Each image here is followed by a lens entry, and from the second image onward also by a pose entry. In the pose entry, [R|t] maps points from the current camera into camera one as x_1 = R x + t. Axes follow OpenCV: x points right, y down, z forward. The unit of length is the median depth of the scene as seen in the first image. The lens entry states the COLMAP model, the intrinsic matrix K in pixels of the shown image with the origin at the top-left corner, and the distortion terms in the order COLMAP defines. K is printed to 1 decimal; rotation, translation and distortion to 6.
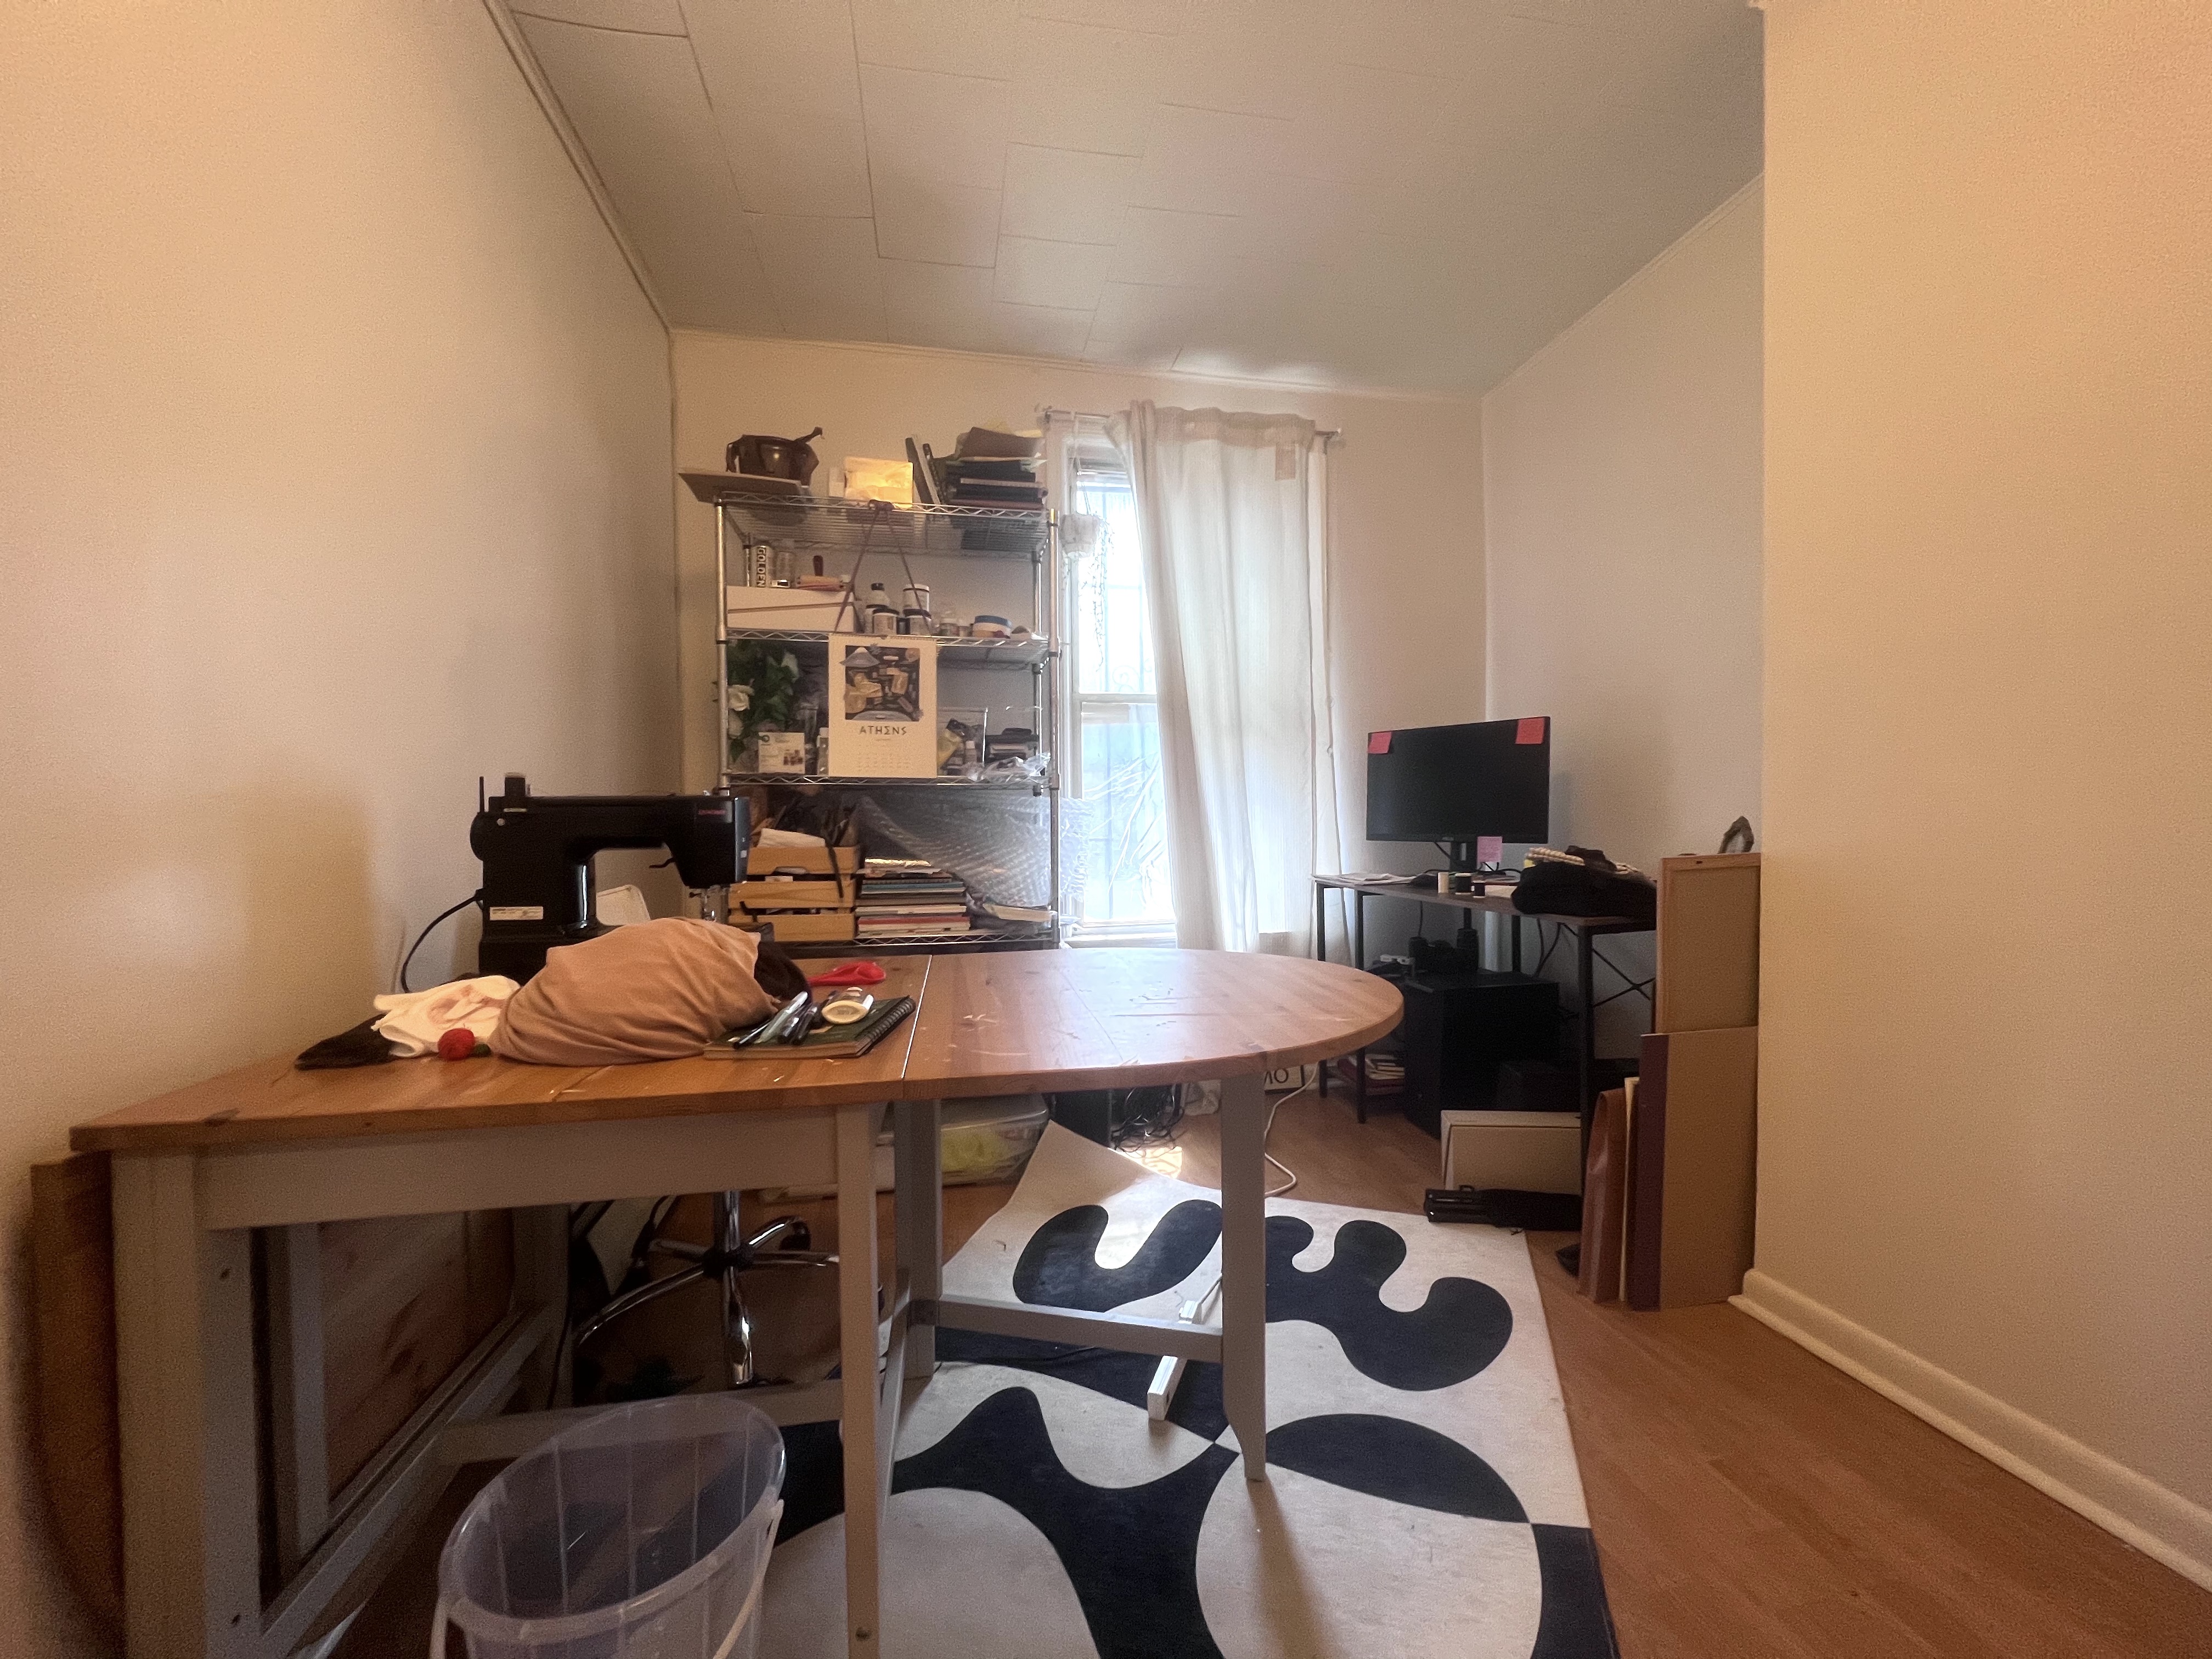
lens RADIAL K [[895.1, 0, 1105.7], [0, 895.1, 836.1], [0, 0, 1]] dist [-0.003914, -0.000341]
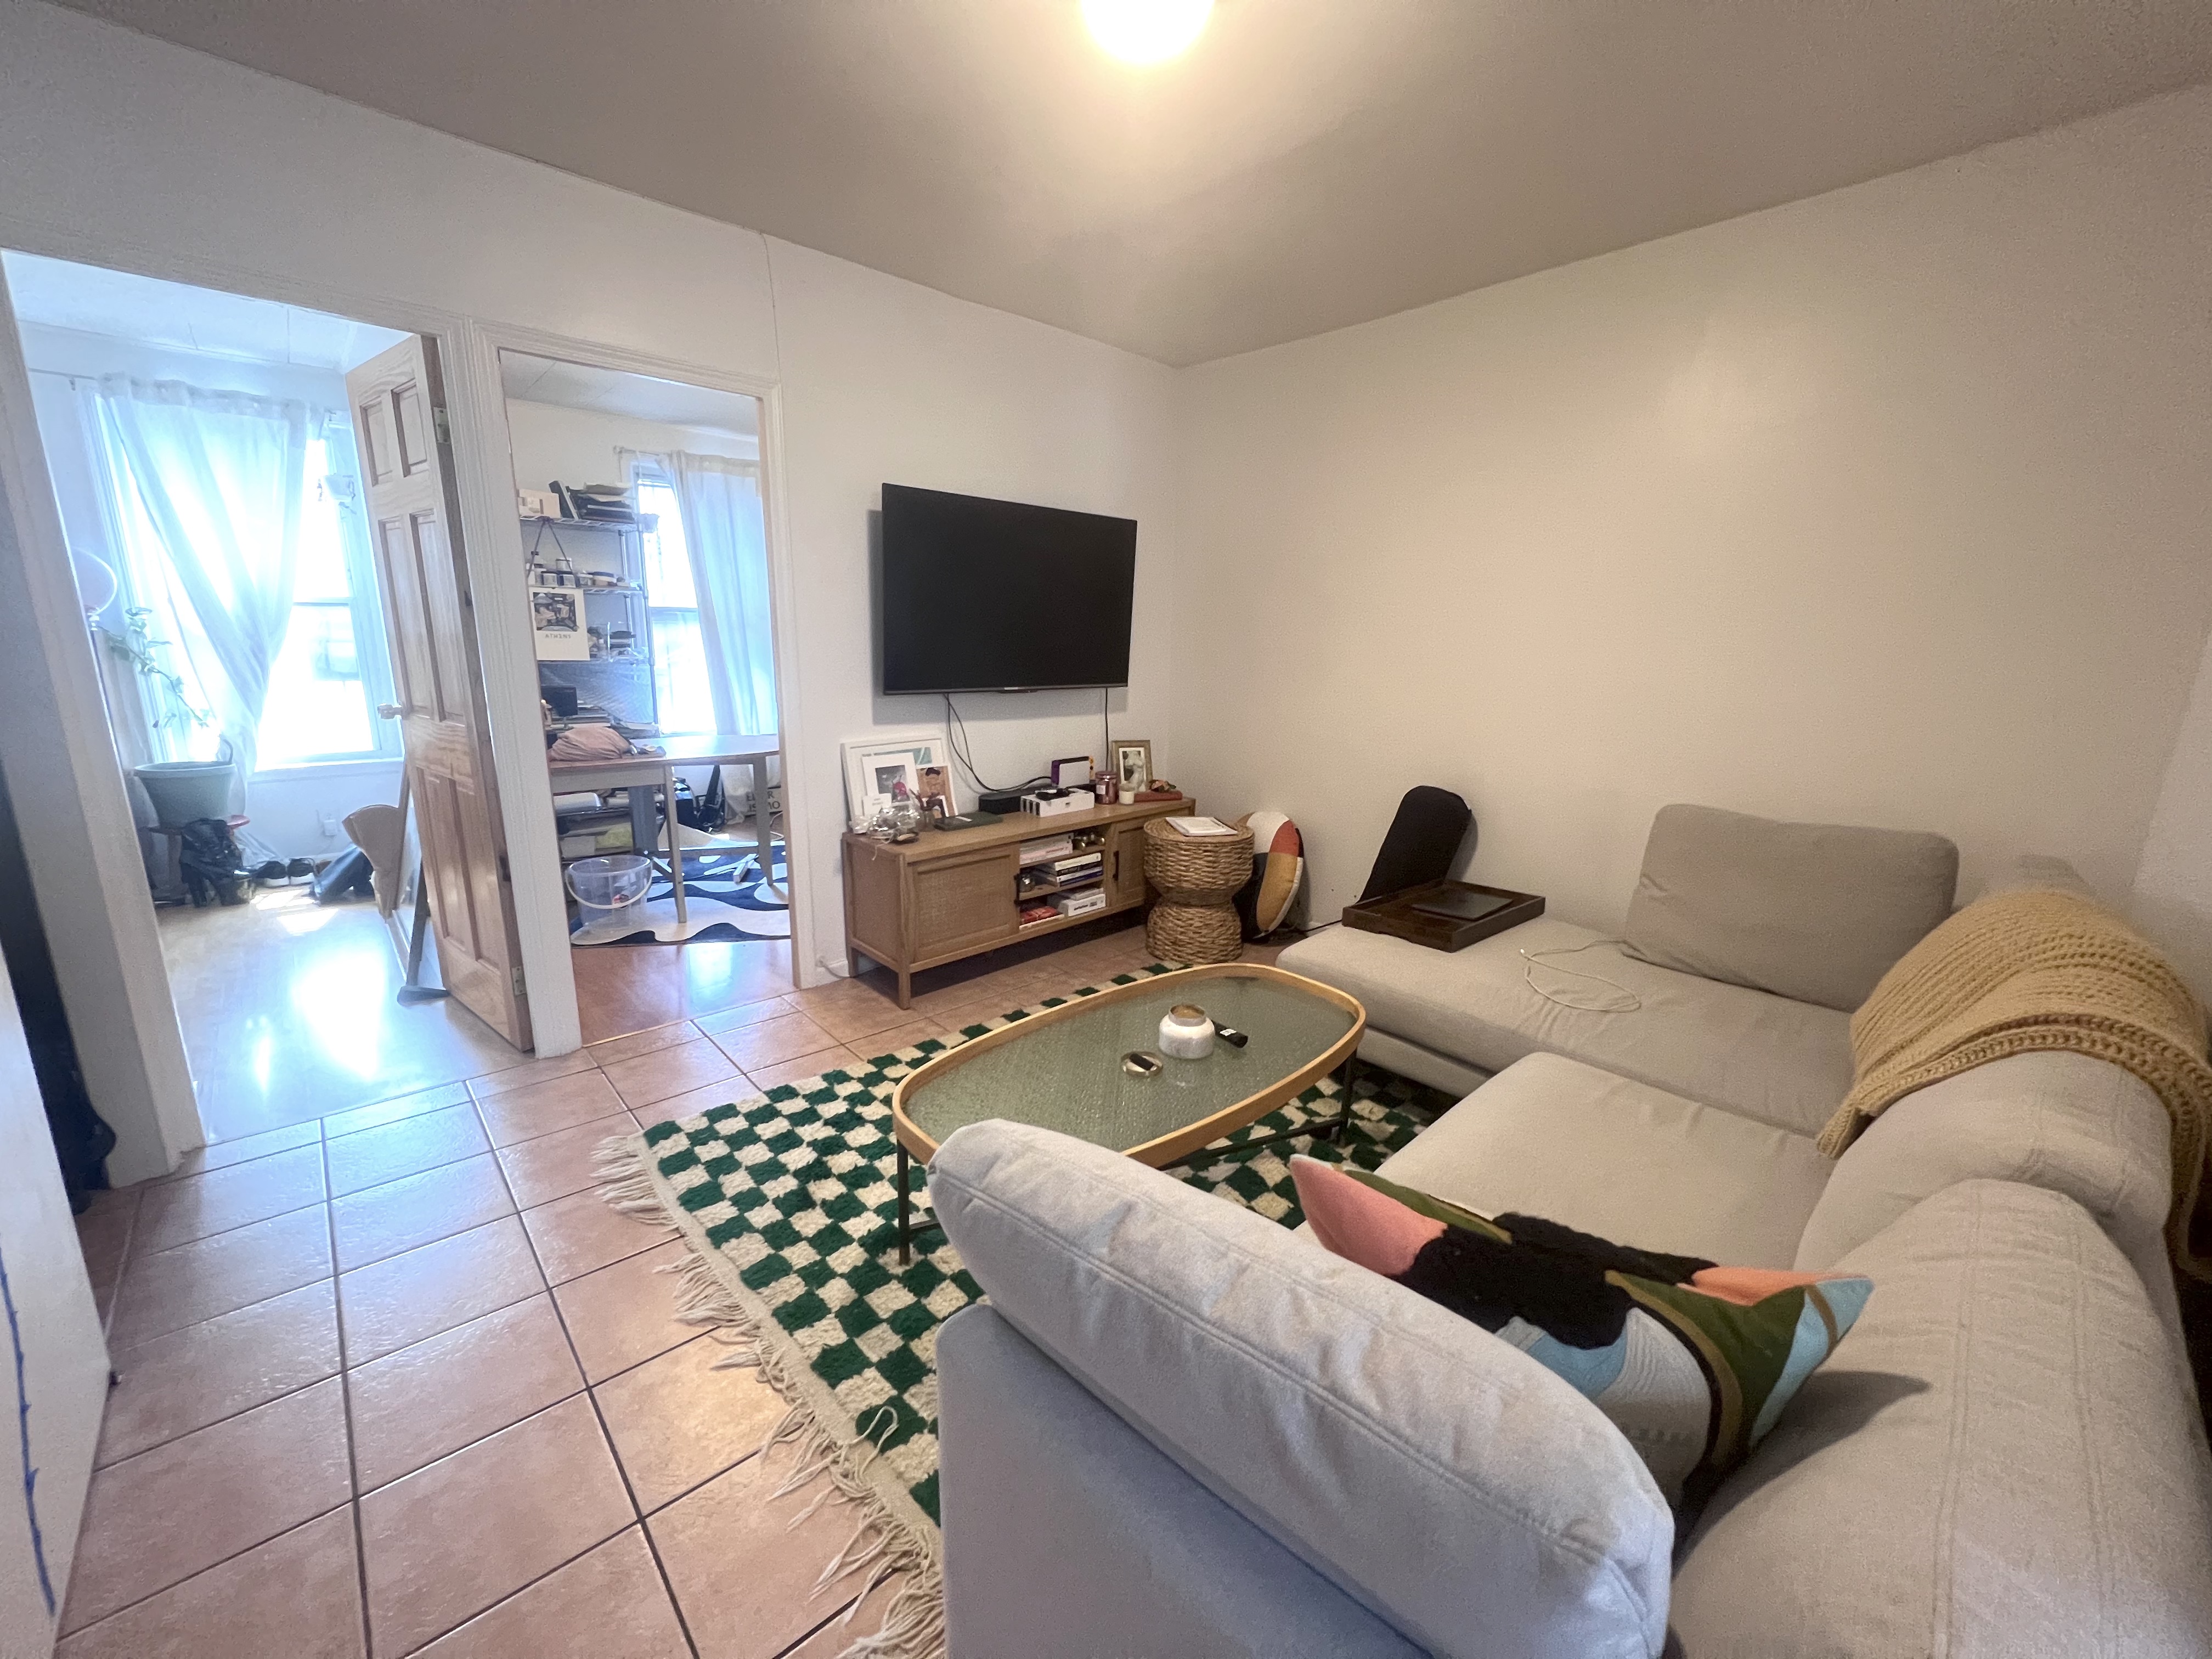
lens RADIAL K [[895.1, 0, 1108.3], [0, 895.1, 832.9], [0, 0, 1]] dist [-0.003914, -0.000341]
pose [[0.856708, -0.086175, 0.508552, -0.229240], [-0.019510, 0.979826, 0.198899, -0.099311], [-0.515433, -0.180320, 0.837743, -1.294726]]
